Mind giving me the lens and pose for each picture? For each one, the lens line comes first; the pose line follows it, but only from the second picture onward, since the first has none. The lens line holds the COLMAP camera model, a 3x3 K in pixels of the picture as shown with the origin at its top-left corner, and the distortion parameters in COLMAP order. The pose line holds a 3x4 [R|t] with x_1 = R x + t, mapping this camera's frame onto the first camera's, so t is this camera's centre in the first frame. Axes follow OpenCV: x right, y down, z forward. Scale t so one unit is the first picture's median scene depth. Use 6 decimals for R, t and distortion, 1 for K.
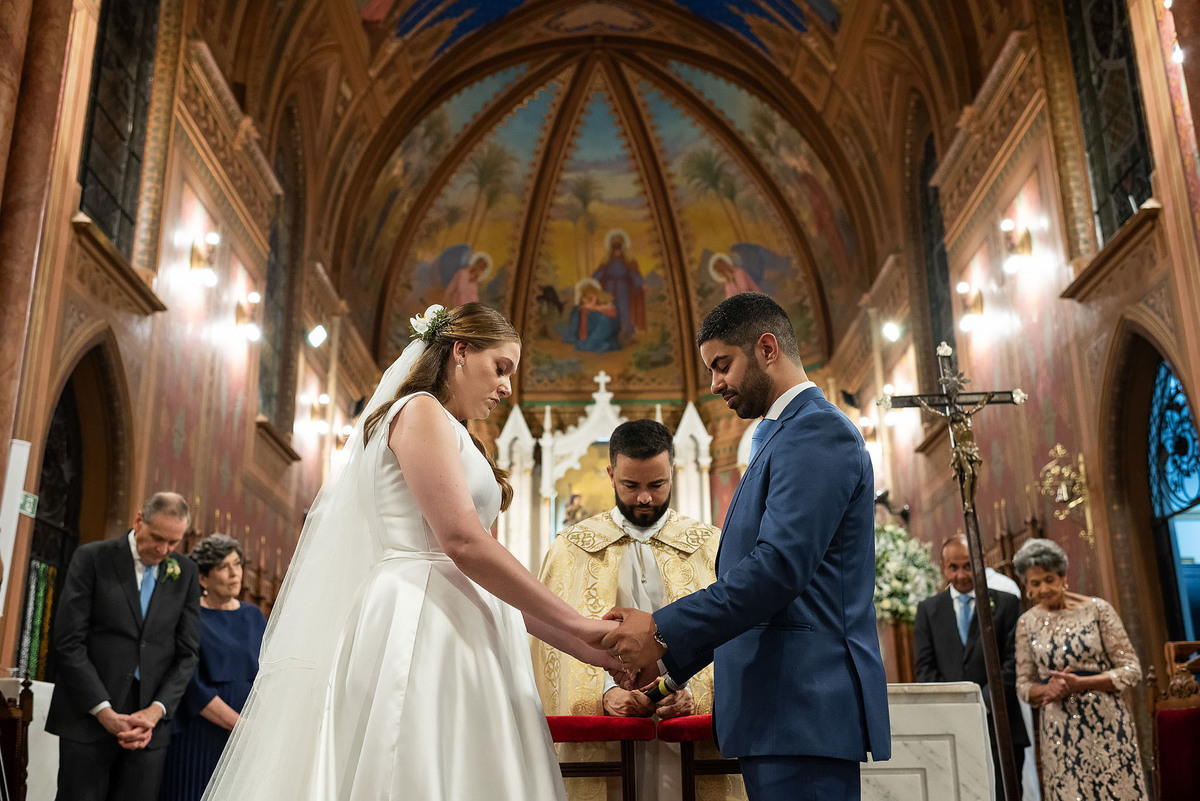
lens RADIAL K [[1178.0, 0, 603.0], [0, 1178.0, 407.1], [0, 0, 1]] dist [-0.003587, -0.005981]
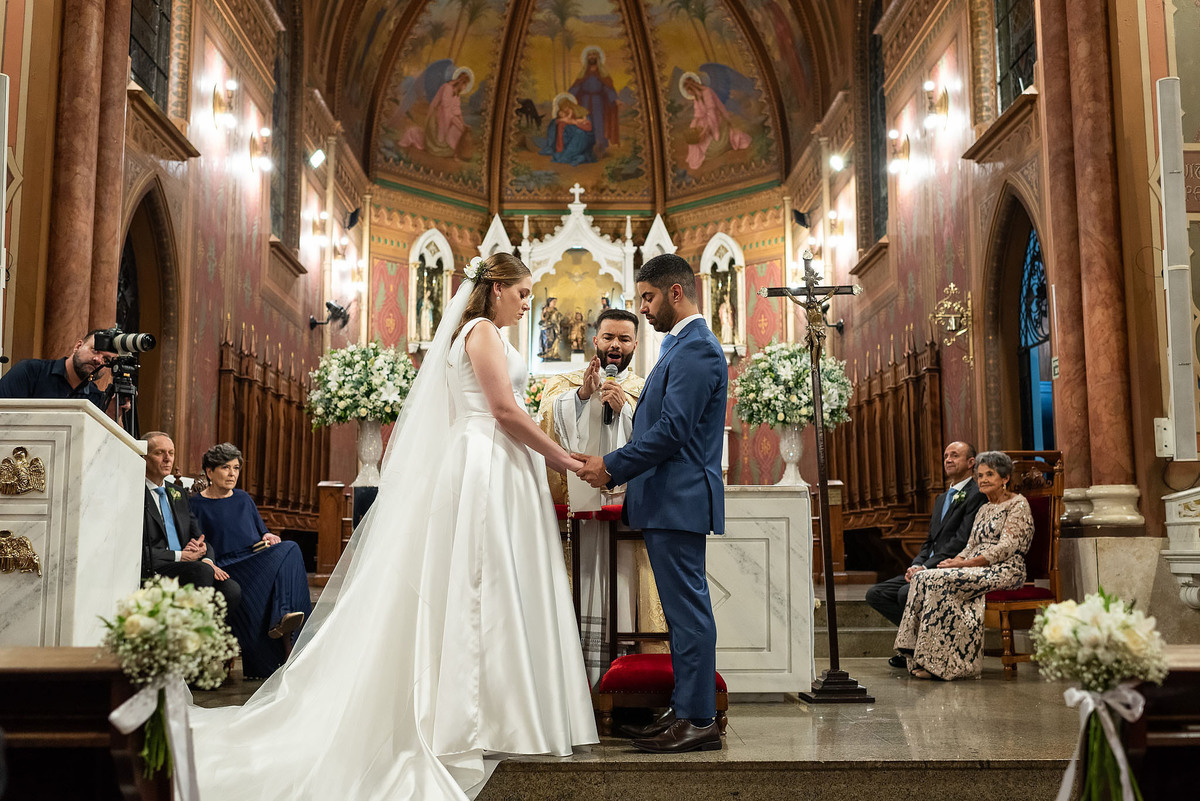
lens RADIAL K [[1178.0, 0, 603.0], [0, 1178.0, 407.1], [0, 0, 1]] dist [-0.003587, -0.005981]
pose [[0.999694, 0.014138, 0.020278, 0.004345], [-0.017630, 0.982768, 0.184000, -0.029083], [-0.017328, -0.184301, 0.982717, -0.097592]]
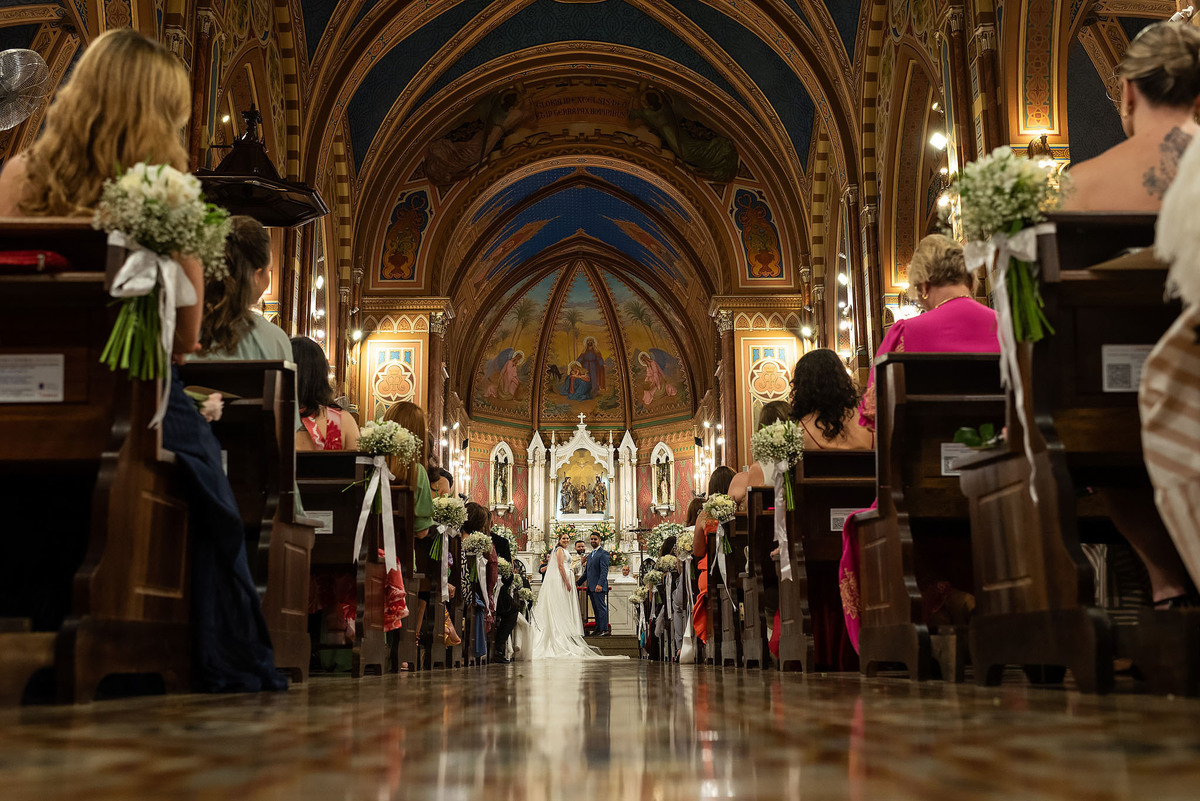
lens RADIAL K [[1178.0, 0, 603.0], [0, 1178.0, 407.1], [0, 0, 1]] dist [-0.003587, -0.005981]
pose [[0.999929, 0.007599, 0.009167, 0.017096], [-0.008489, 0.994816, 0.101333, -0.243525], [-0.008350, -0.101404, 0.994810, -0.943704]]
